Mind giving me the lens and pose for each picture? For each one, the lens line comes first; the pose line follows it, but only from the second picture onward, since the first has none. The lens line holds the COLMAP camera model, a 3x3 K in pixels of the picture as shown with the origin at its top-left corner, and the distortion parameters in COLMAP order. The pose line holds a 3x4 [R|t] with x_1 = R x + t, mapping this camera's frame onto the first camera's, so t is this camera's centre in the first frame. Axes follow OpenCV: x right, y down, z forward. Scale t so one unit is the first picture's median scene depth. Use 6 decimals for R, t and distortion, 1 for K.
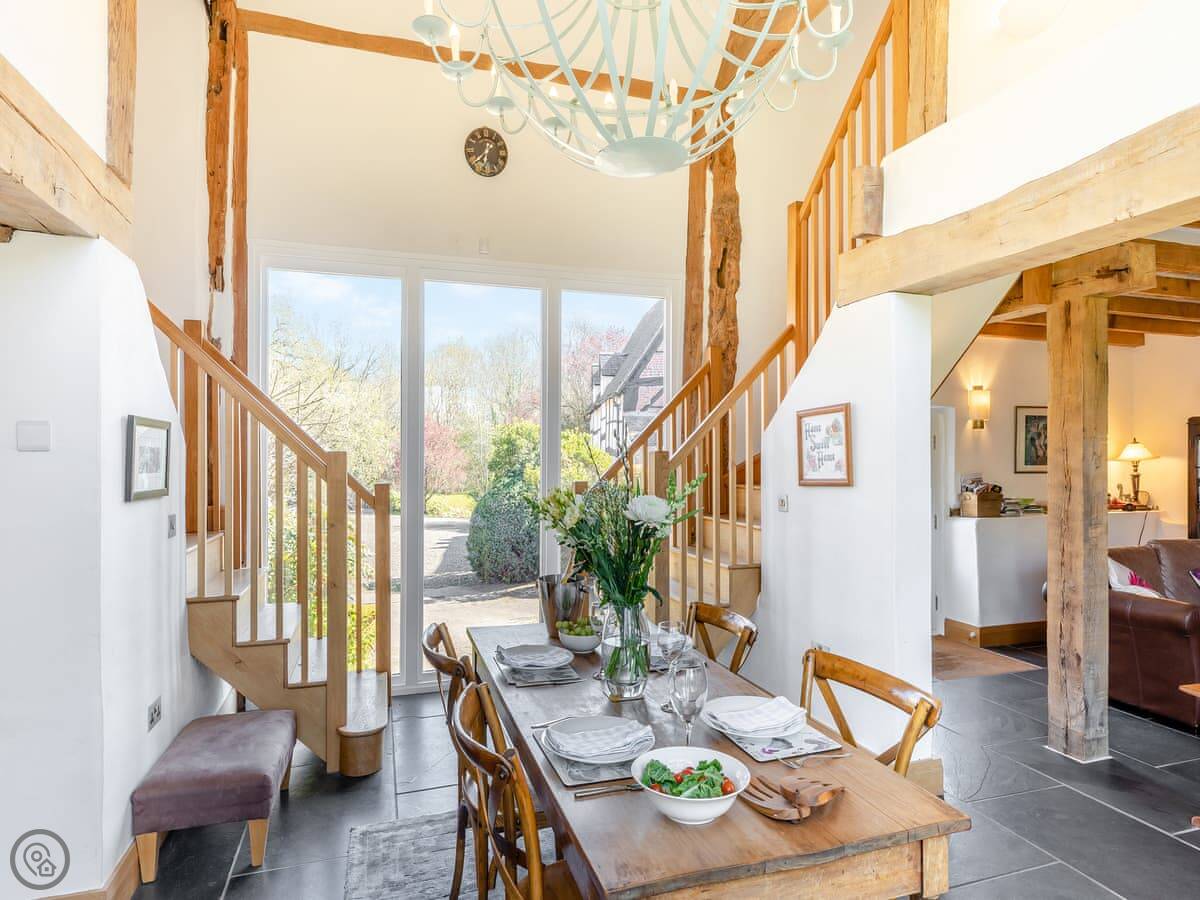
lens RADIAL K [[677.0, 0, 600.0], [0, 677.0, 450.0], [0, 0, 1]] dist [0.000939, -0.000907]
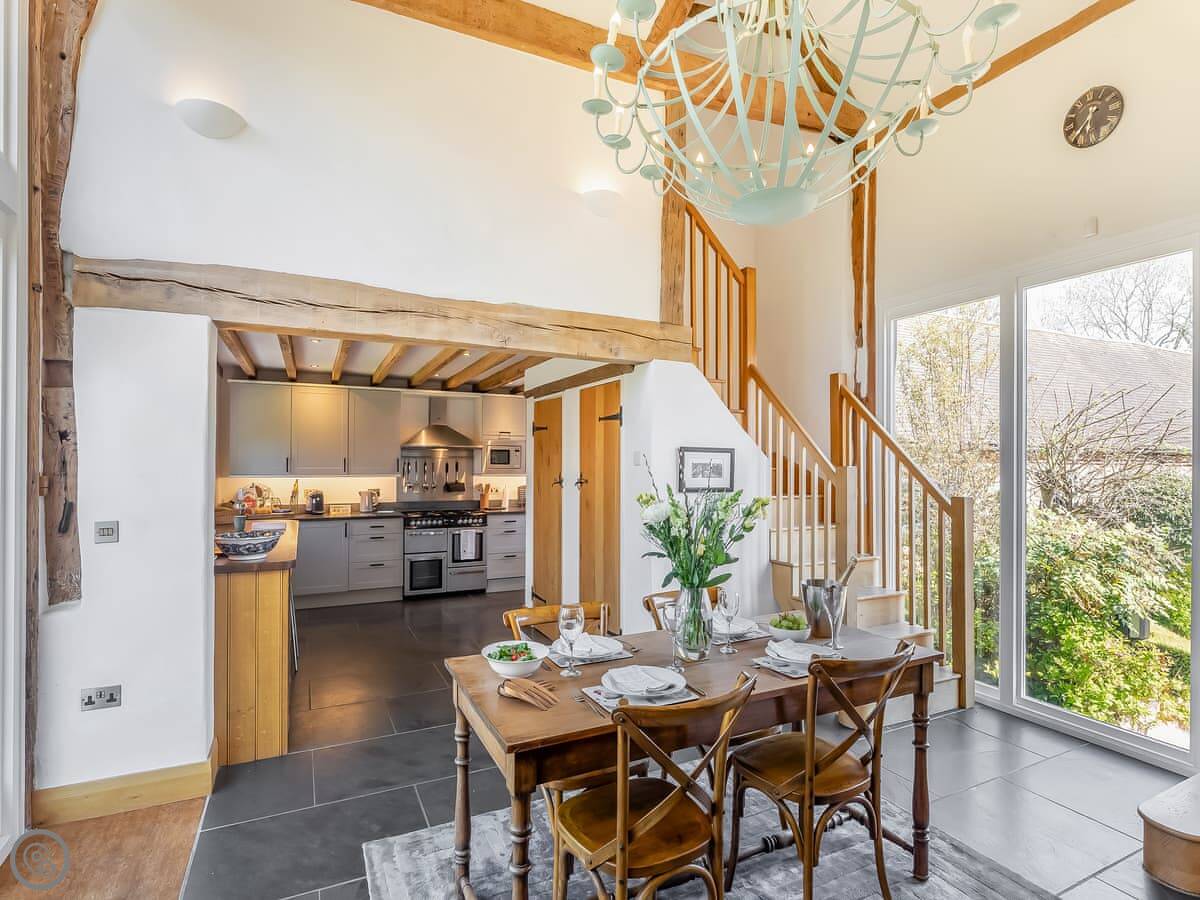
lens RADIAL K [[620.1, 0, 601.2], [0, 620.1, 457.9], [0, 0, 1]] dist [-0.000369, 0.001017]
pose [[0.140979, -0.010169, -0.989960, 0.584627], [-0.001607, 0.999944, -0.010500, -0.001329], [0.990011, 0.003071, 0.140955, 0.315542]]
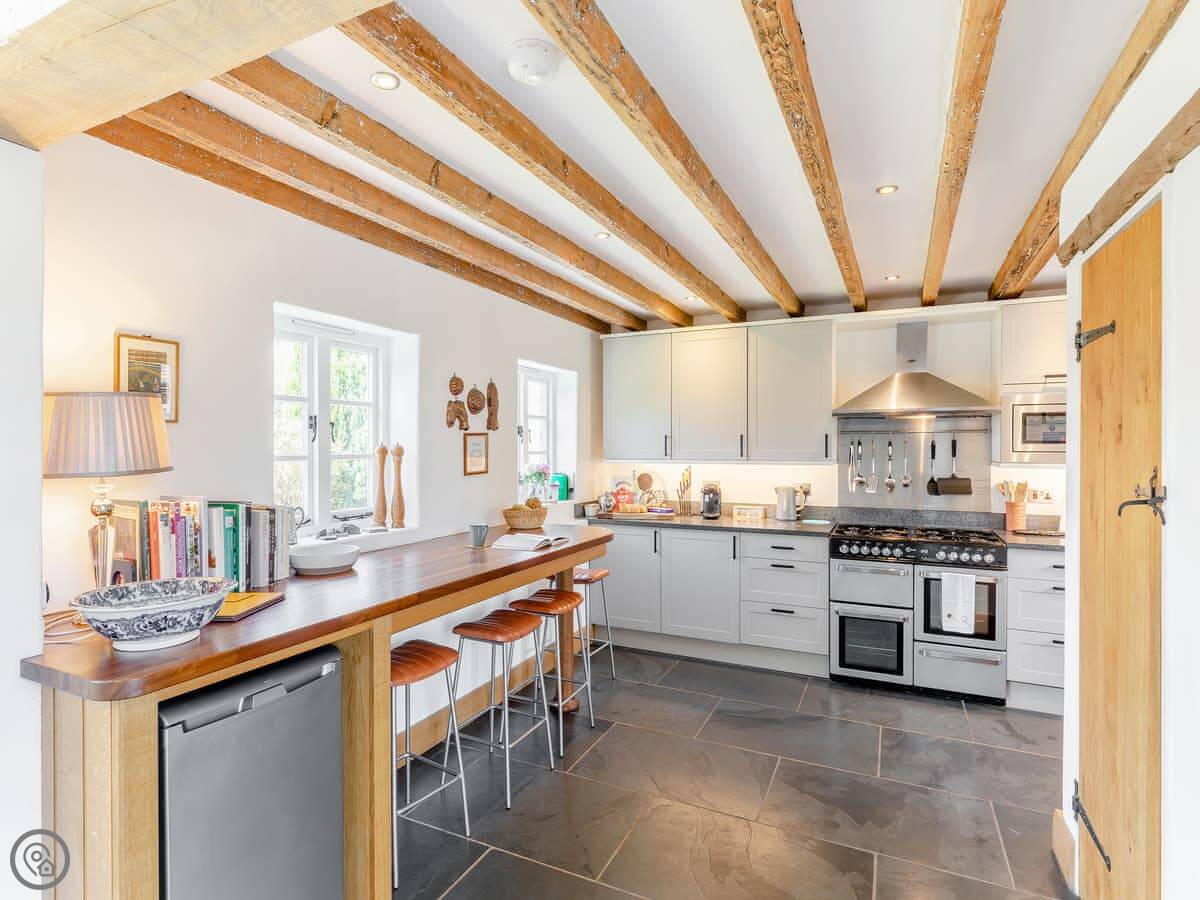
lens RADIAL K [[618.0, 0, 592.8], [0, 618.0, 452.9], [0, 0, 1]] dist [-0.000562, -0.001104]
pose [[-0.699271, 0.008904, -0.714801, -0.222133], [0.002465, 0.999947, 0.010044, 0.002573], [0.714852, 0.005261, -0.699256, 0.432735]]
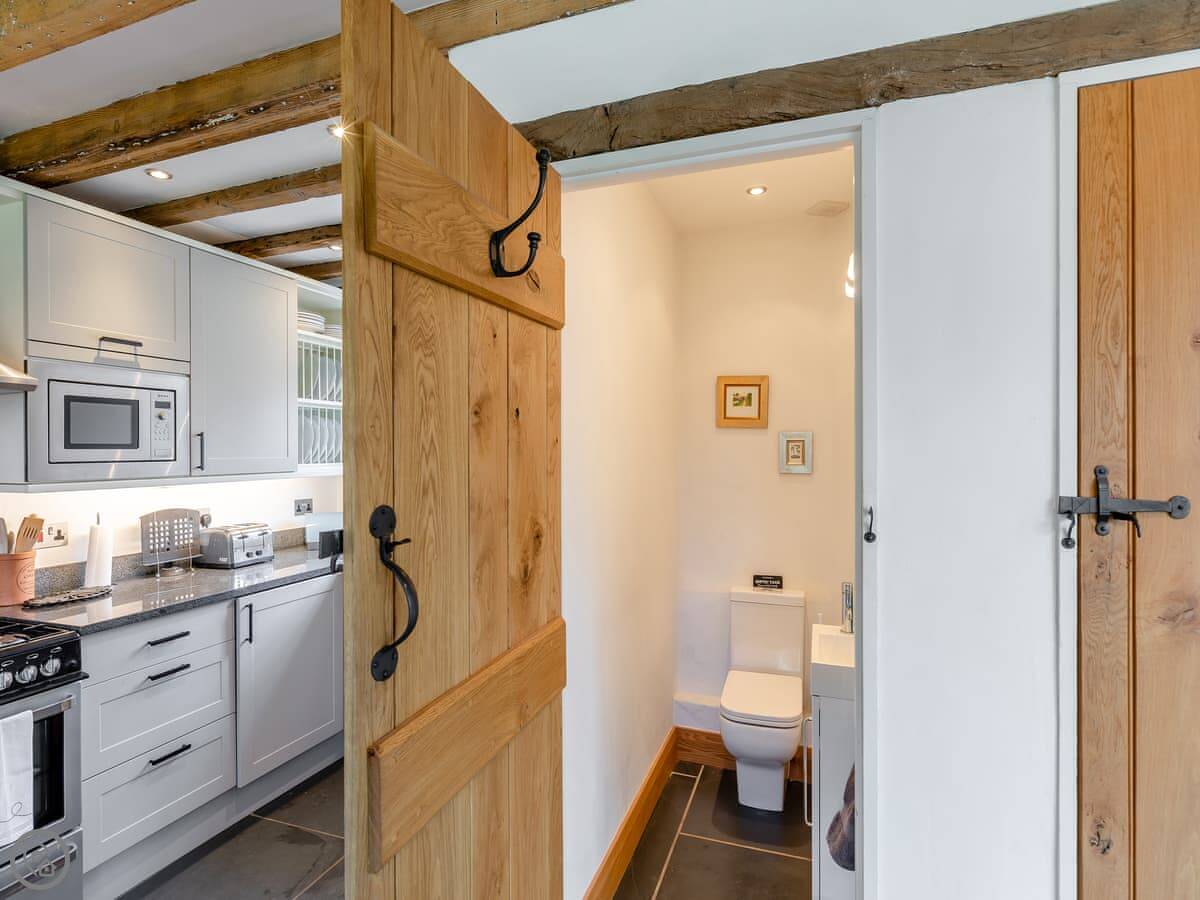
lens RADIAL K [[620.1, 0, 601.2], [0, 620.1, 457.9], [0, 0, 1]] dist [-0.000369, 0.001017]
pose [[0.789927, 0.003081, -0.613193, -0.633604], [0.004227, 0.999936, 0.010469, 0.003959], [0.613186, -0.010861, 0.789864, 0.111491]]
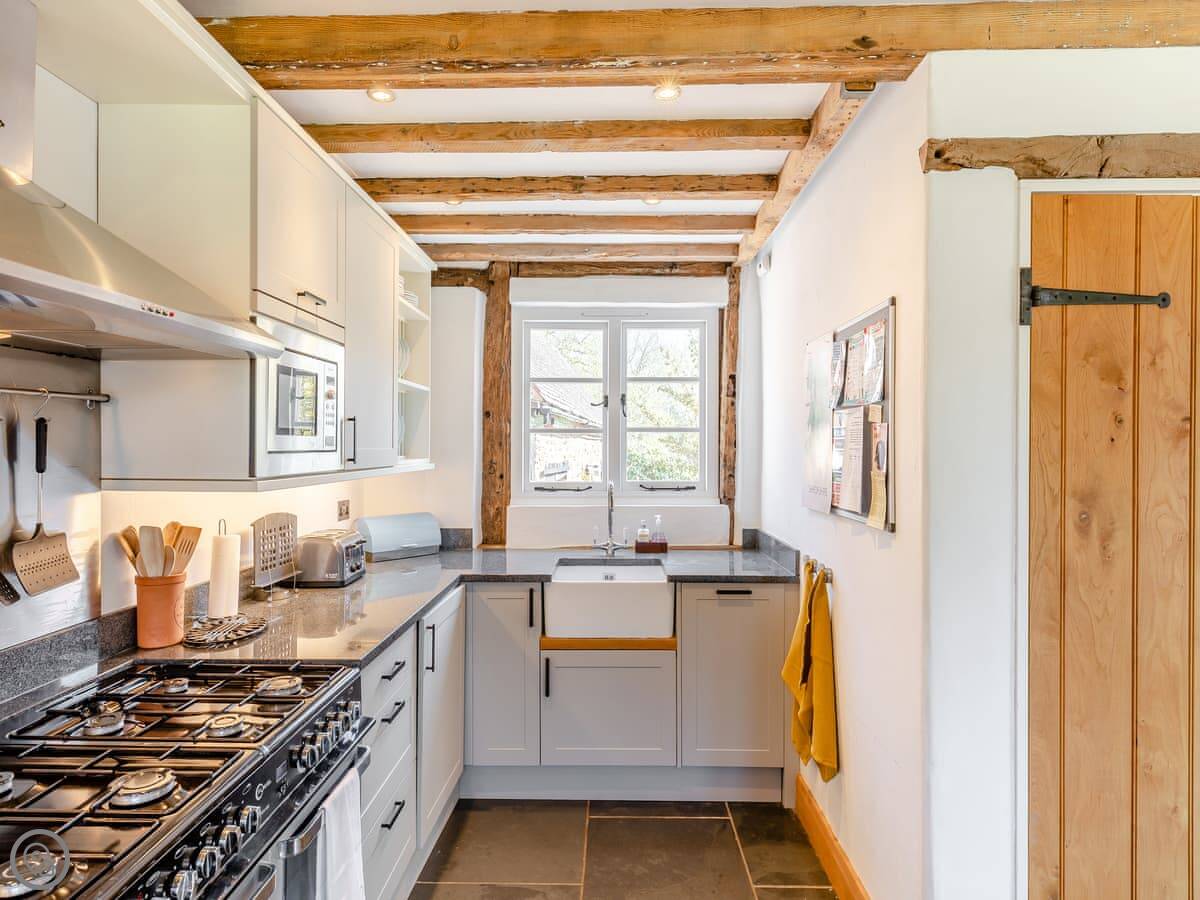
lens RADIAL K [[692.1, 0, 603.2], [0, 692.1, 452.1], [0, 0, 1]] dist [0.015619, 0.000040]
pose [[0.944560, 0.009206, -0.328209, -0.965577], [-0.007399, 0.999950, 0.006755, 0.006847], [0.328255, -0.003953, 0.944581, -0.109205]]
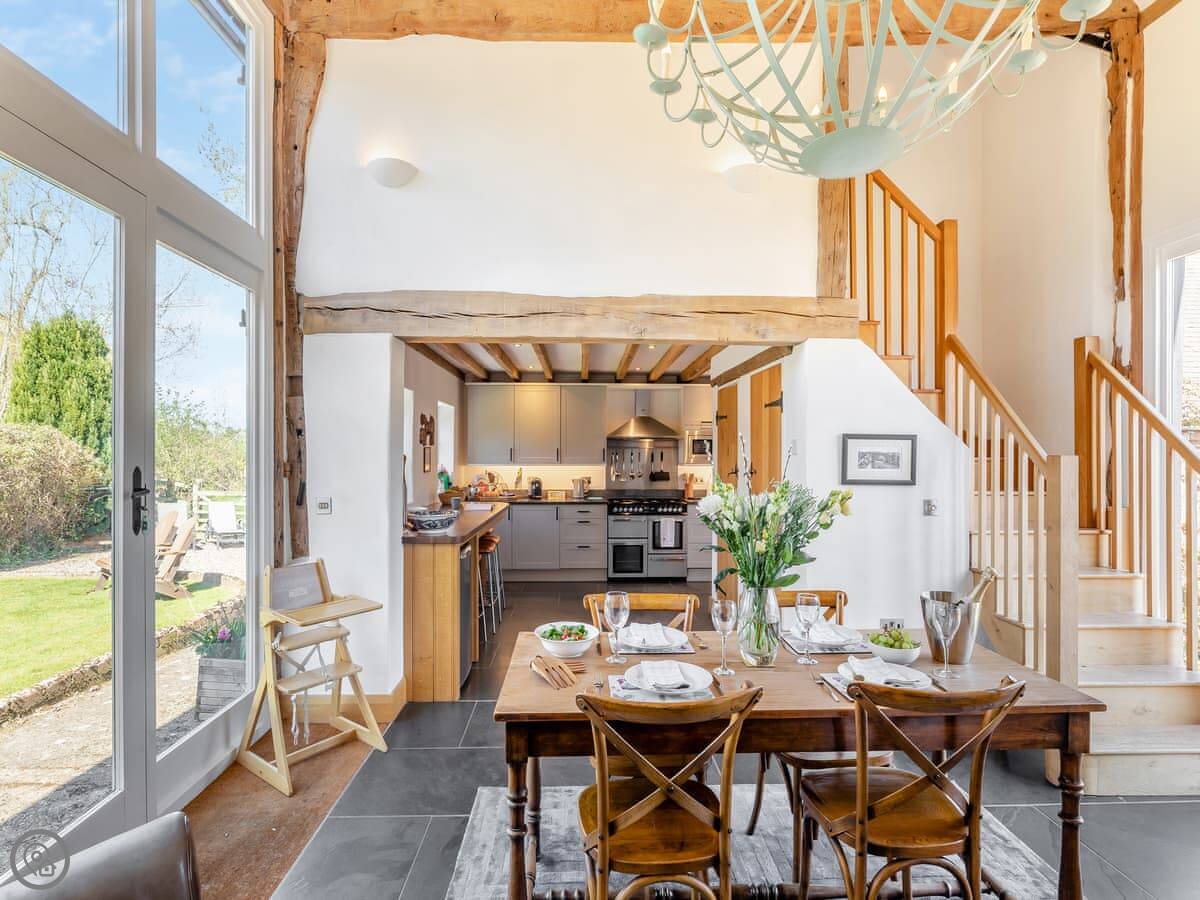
lens RADIAL K [[618.0, 0, 592.8], [0, 618.0, 452.9], [0, 0, 1]] dist [-0.000562, -0.001104]
pose [[-0.285390, -0.002624, -0.958408, 0.571166], [-0.000521, 0.999997, -0.002583, 0.000065], [0.958411, -0.000237, -0.285391, 0.494810]]
